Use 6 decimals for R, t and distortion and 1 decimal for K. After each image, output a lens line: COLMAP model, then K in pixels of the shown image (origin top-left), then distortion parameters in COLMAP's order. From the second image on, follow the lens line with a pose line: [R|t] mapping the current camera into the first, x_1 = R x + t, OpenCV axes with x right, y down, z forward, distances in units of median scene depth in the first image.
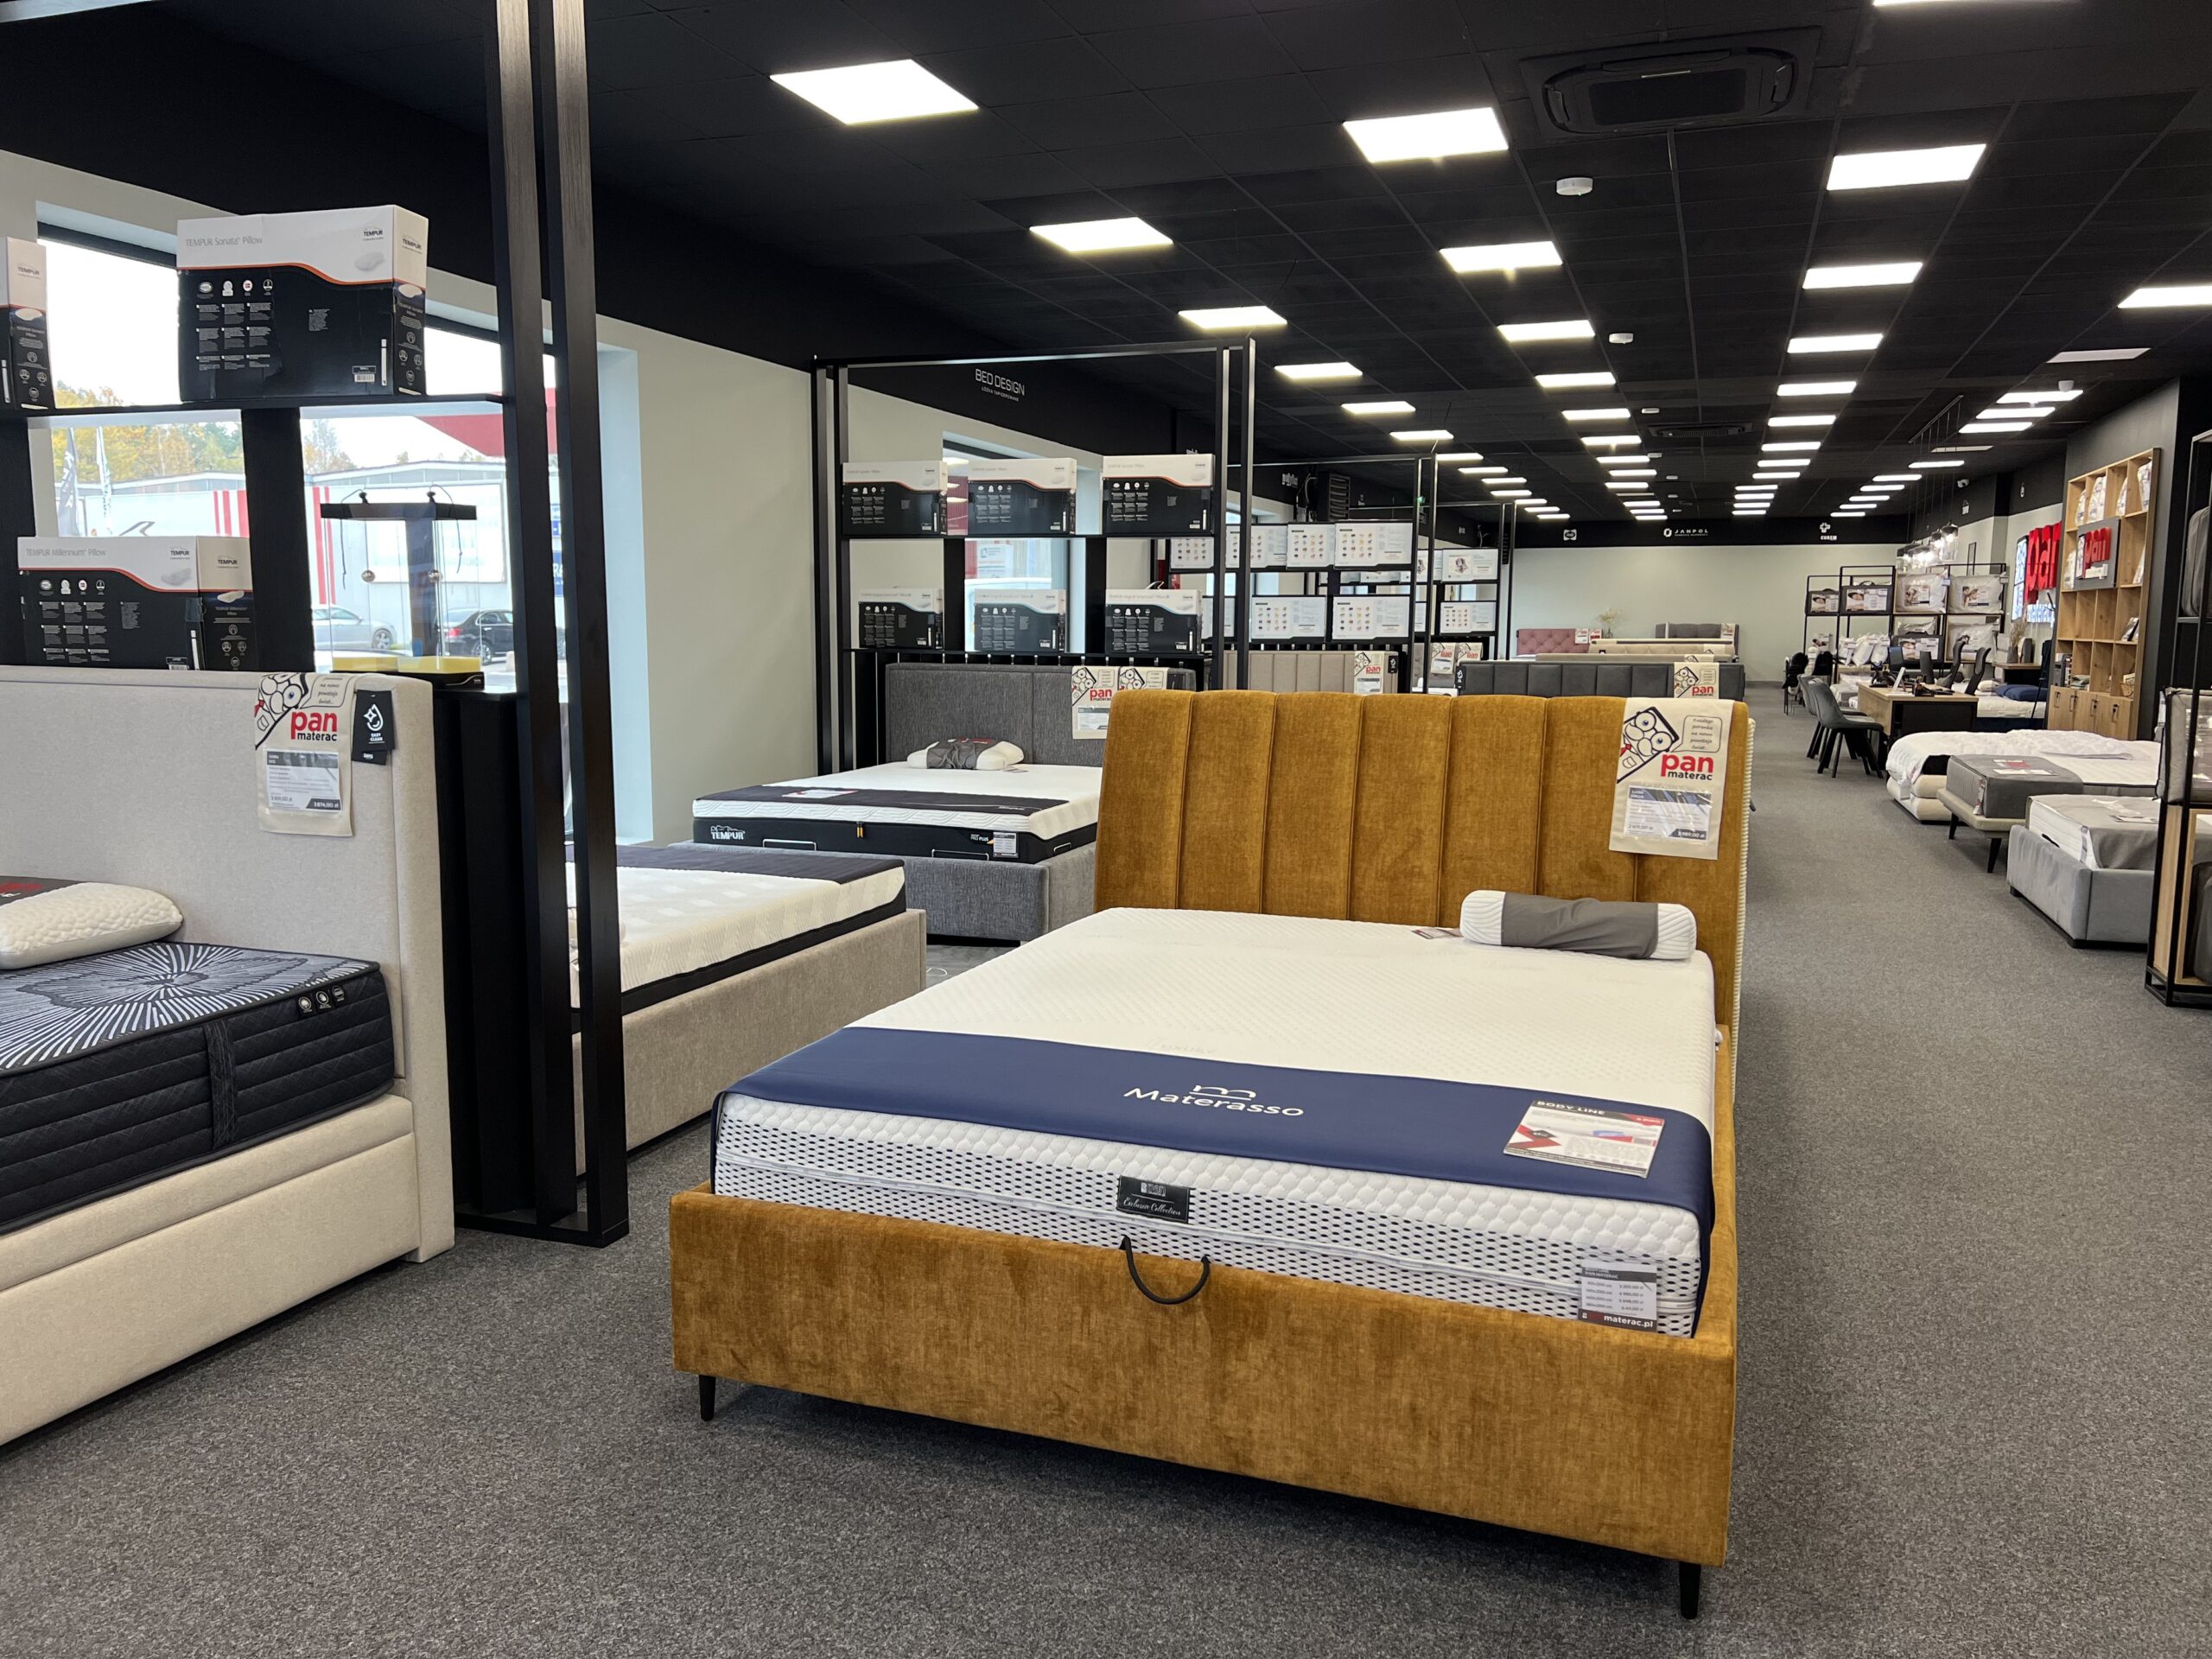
lens RADIAL K [[1655.0, 0, 1099.7], [0, 1655.0, 824.2], [0, 0, 1]] dist [0.062209, -0.037470]
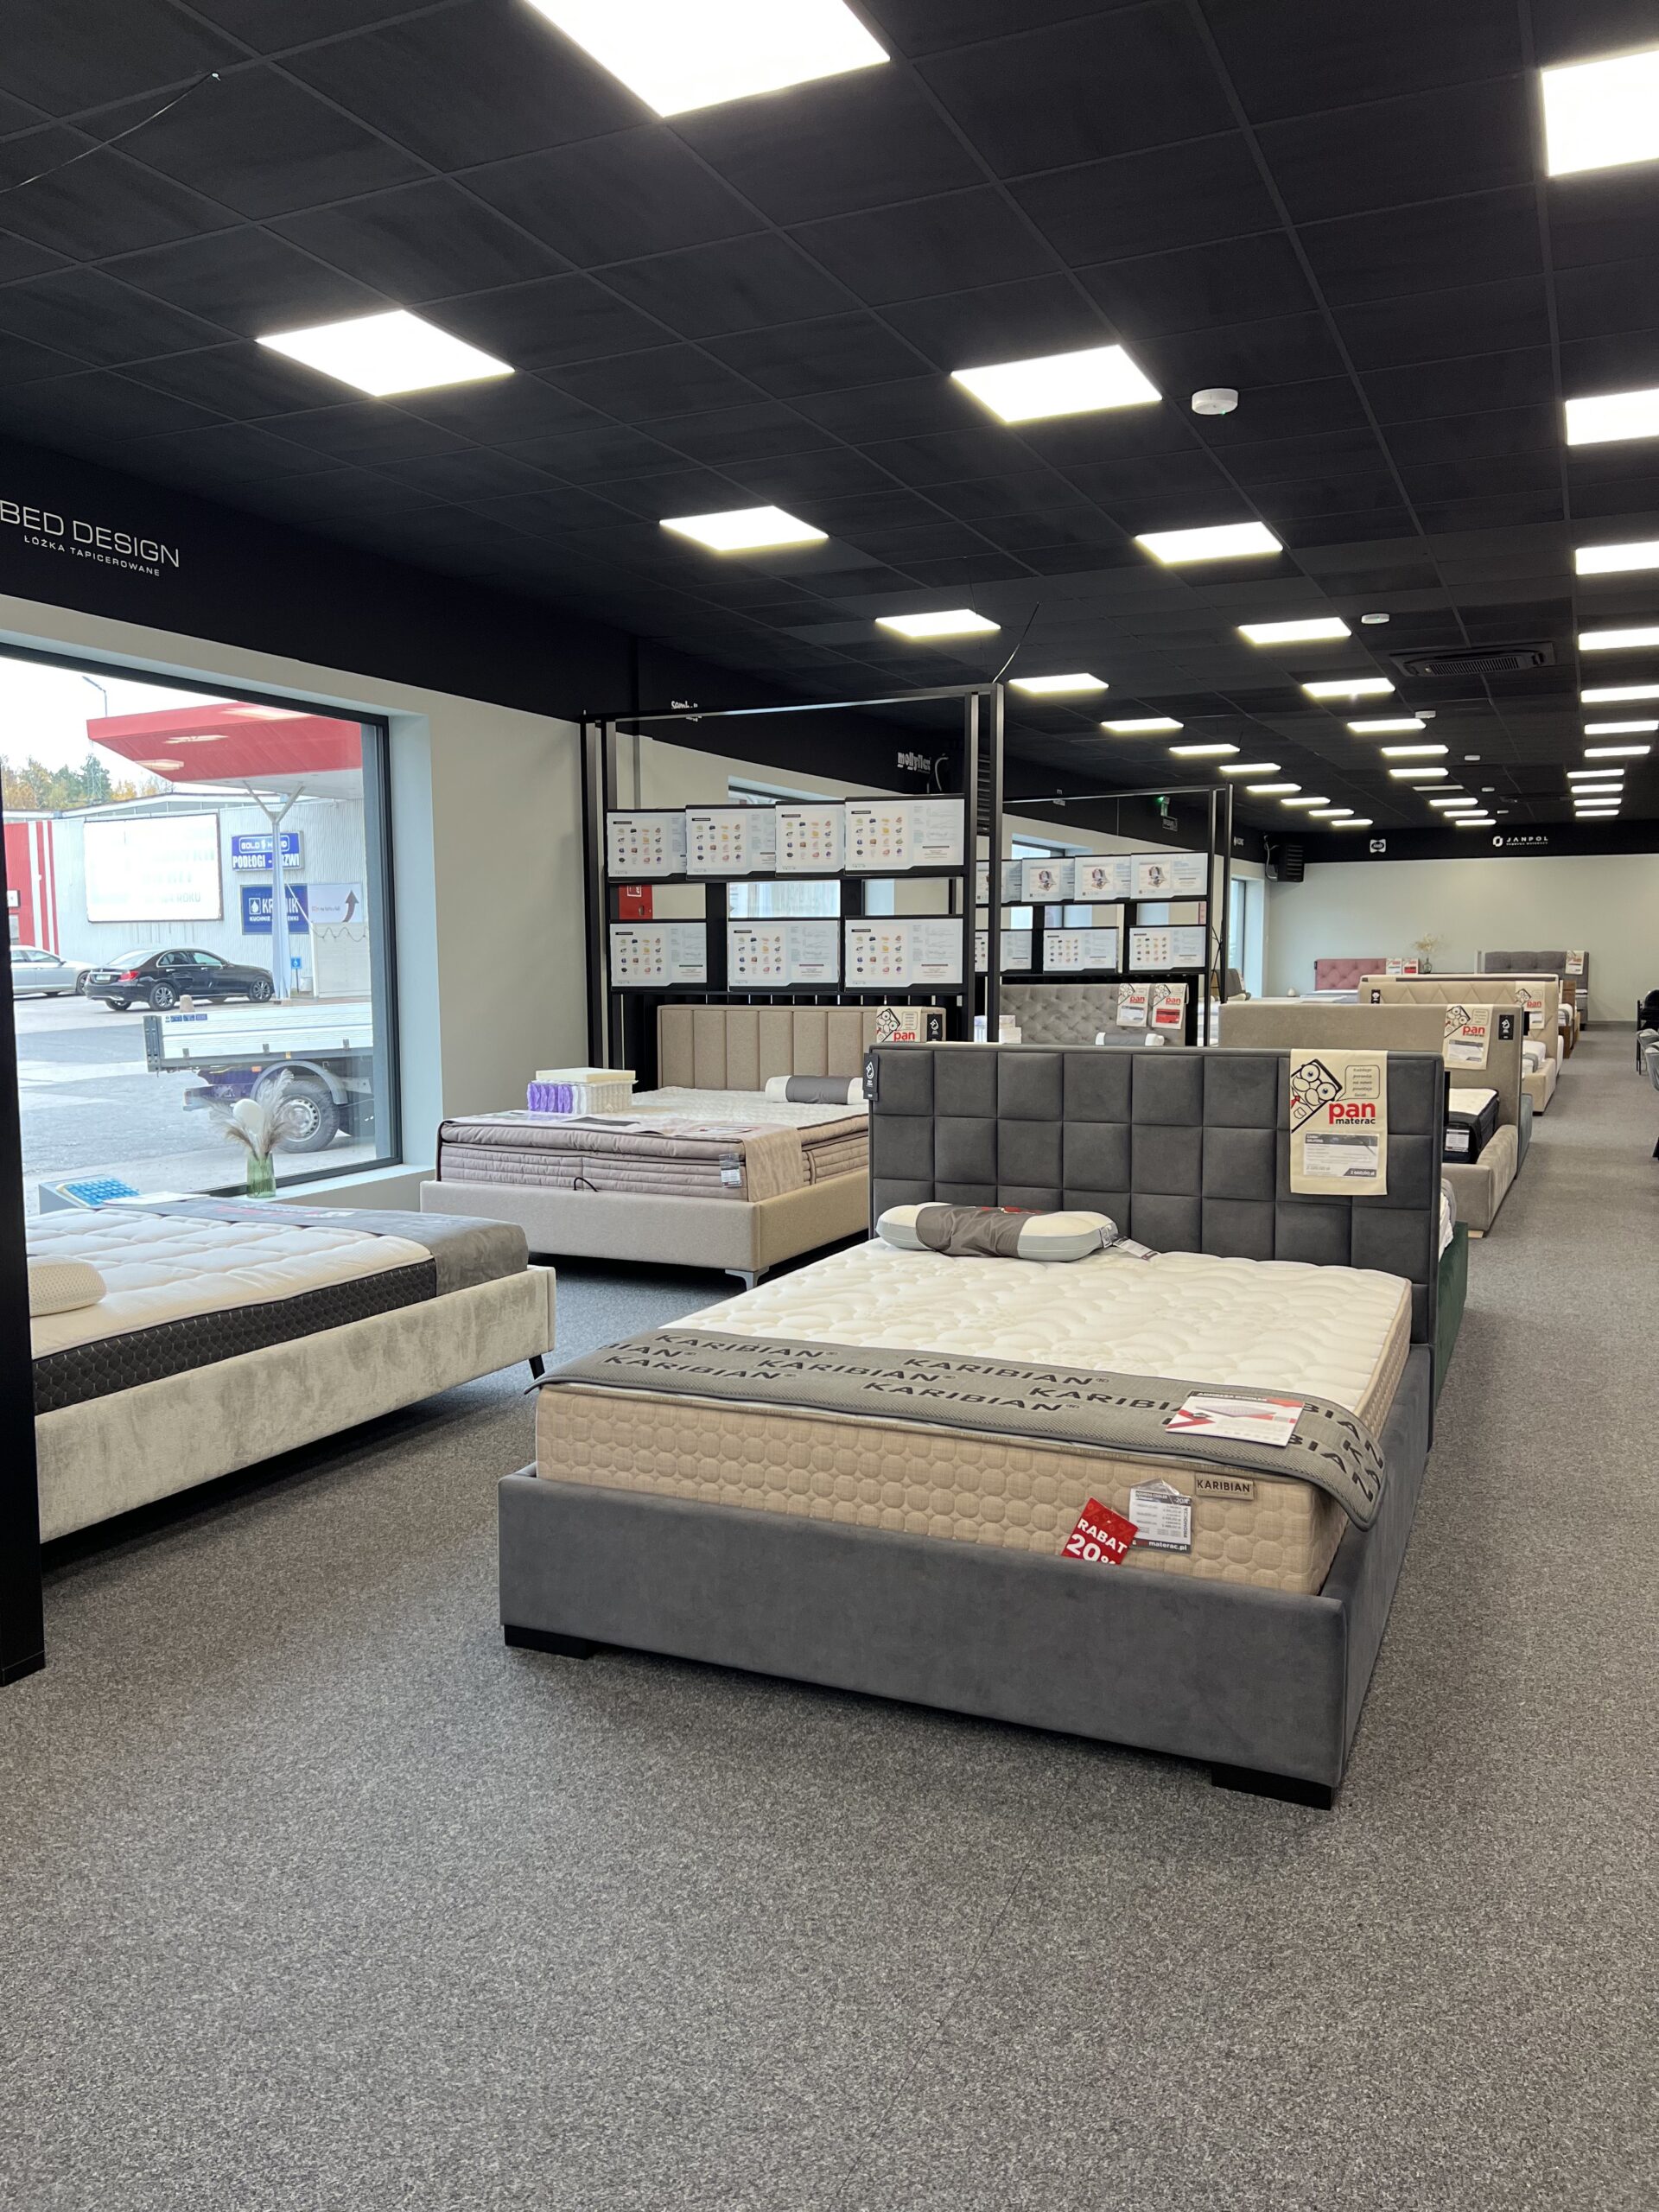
lens RADIAL K [[1655.0, 0, 809.2], [0, 1655.0, 1107.4], [0, 0, 1]] dist [0.062209, -0.037470]
pose [[0.996281, -0.002477, -0.086126, 0.102455], [-0.000038, 0.999574, -0.029196, -0.027549], [0.086162, 0.029091, 0.995856, 0.216349]]
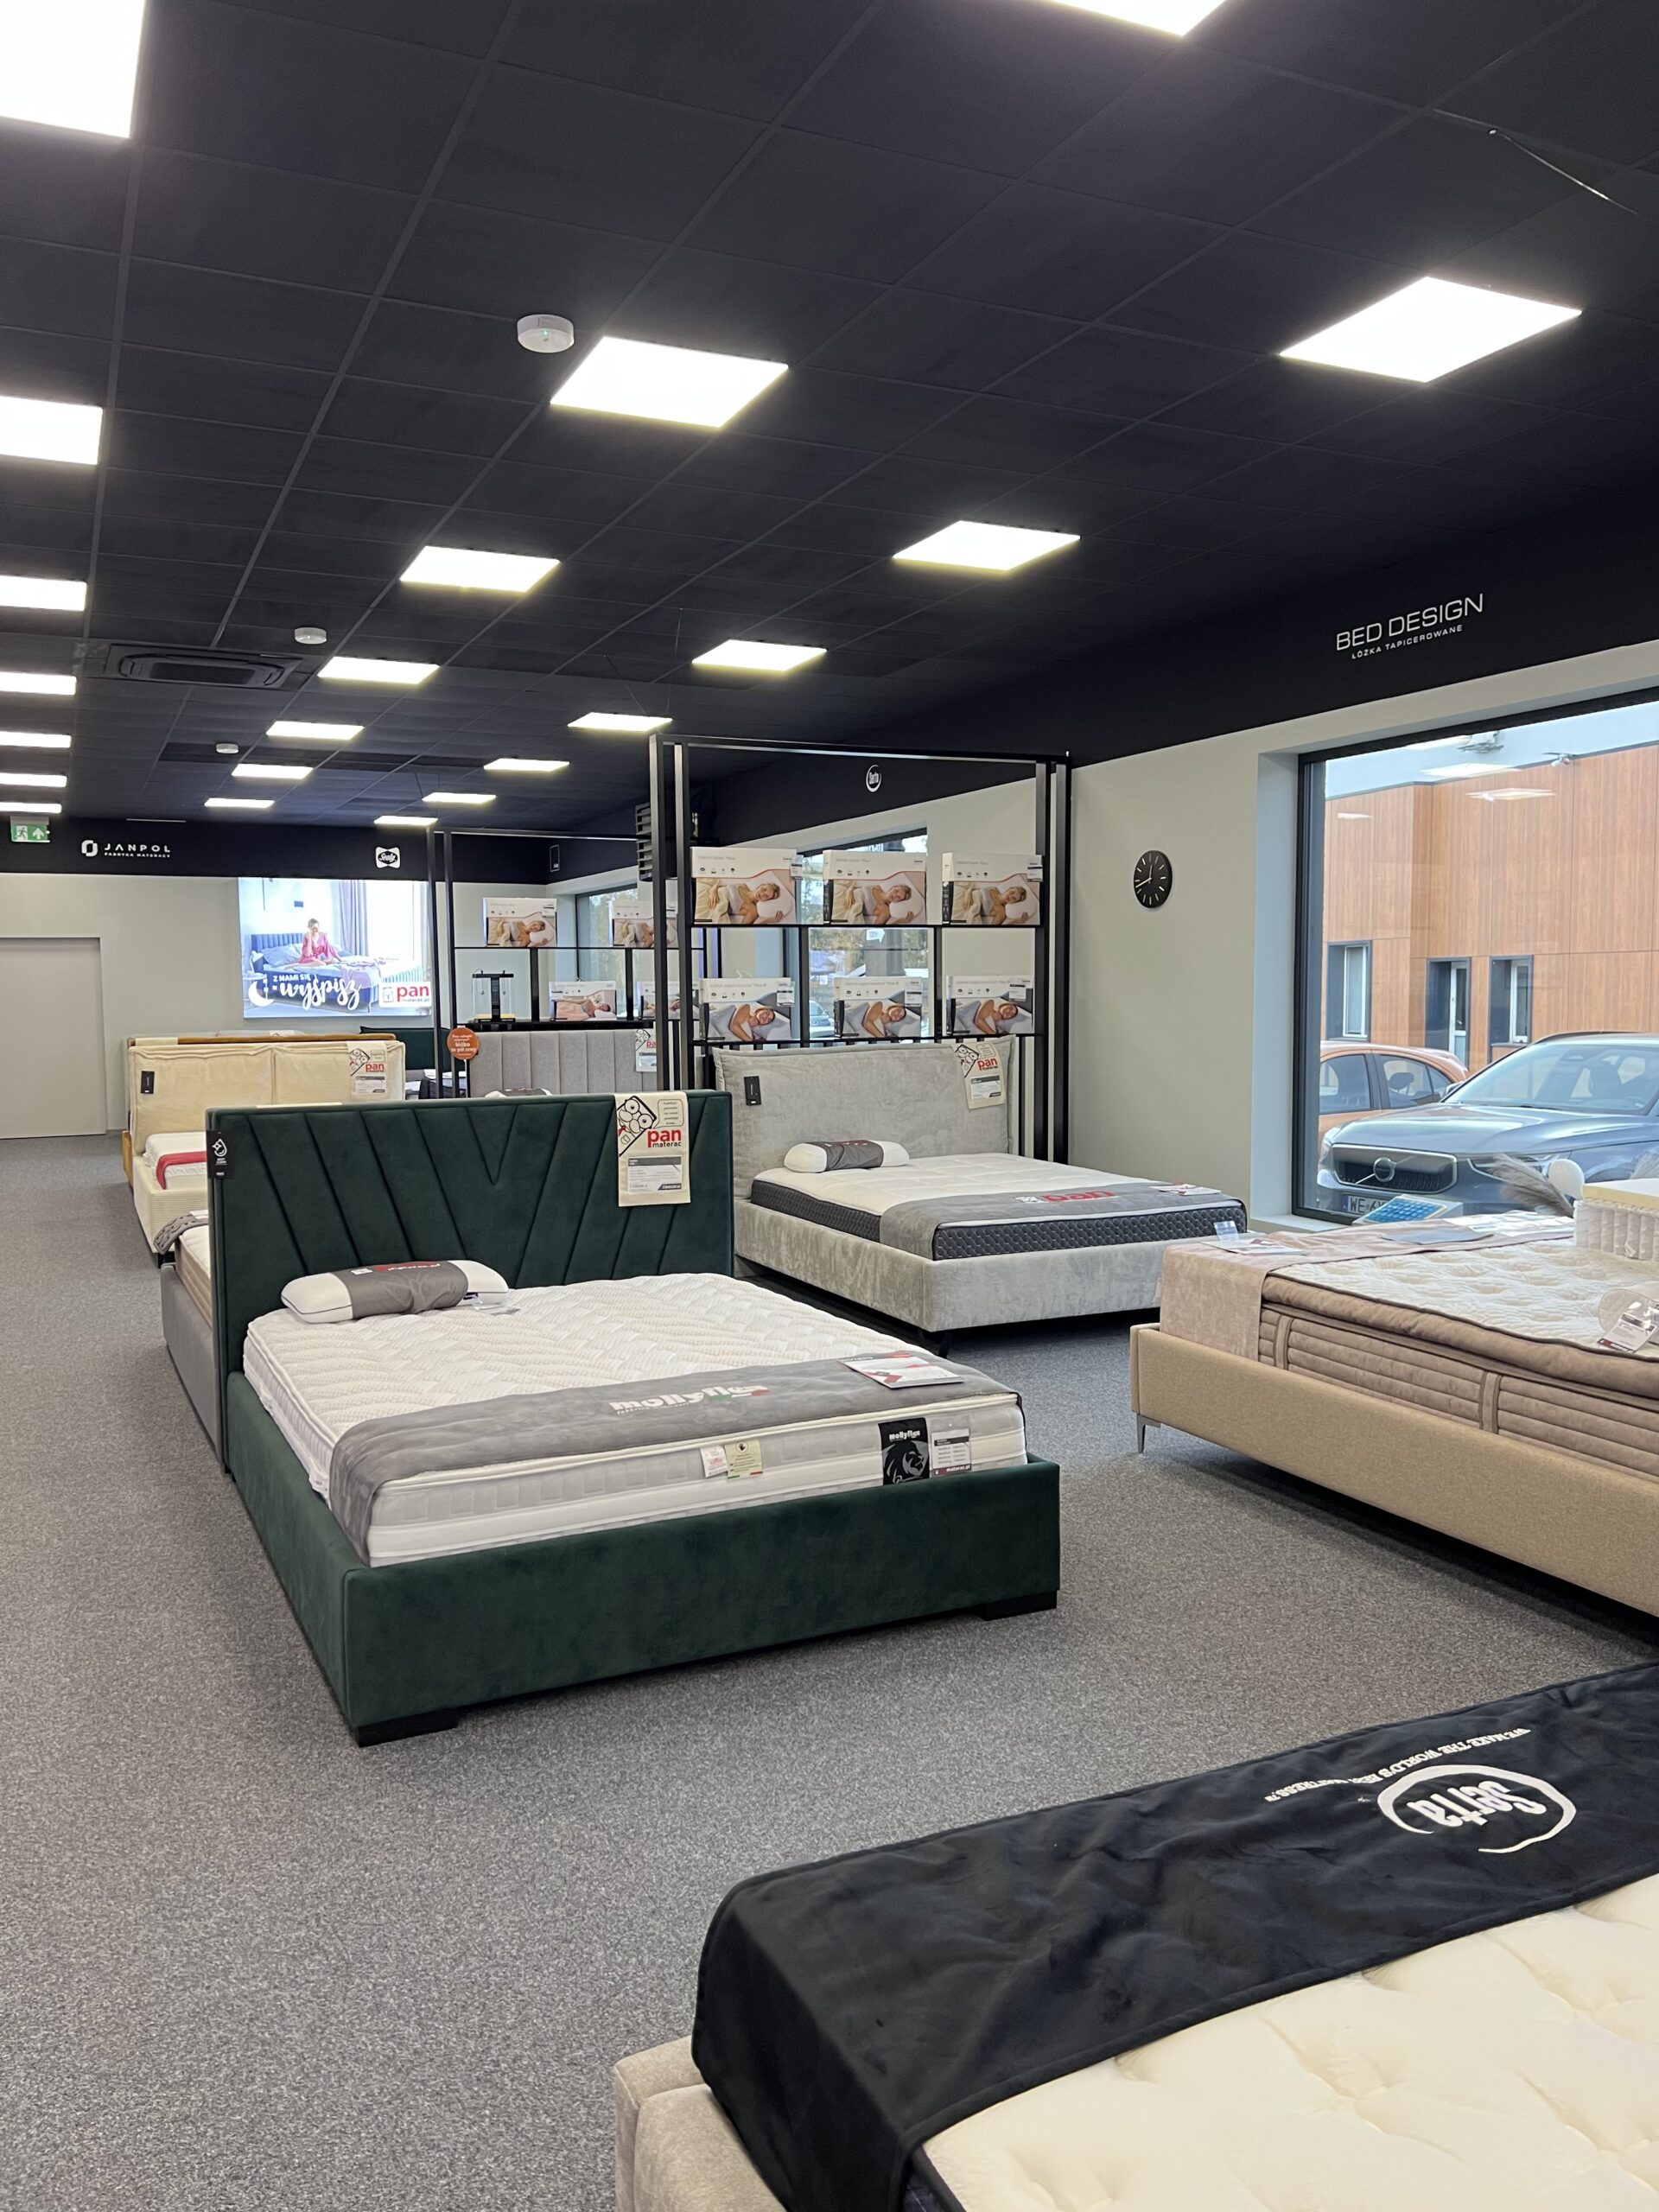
lens RADIAL K [[1655.0, 0, 802.7], [0, 1655.0, 1140.9], [0, 0, 1]] dist [0.062209, -0.037470]
pose [[-0.710450, 0.062498, -0.700967, 0.278389], [-0.086035, 0.980864, 0.174653, -0.087312], [0.698469, 0.184390, -0.691478, 0.679067]]
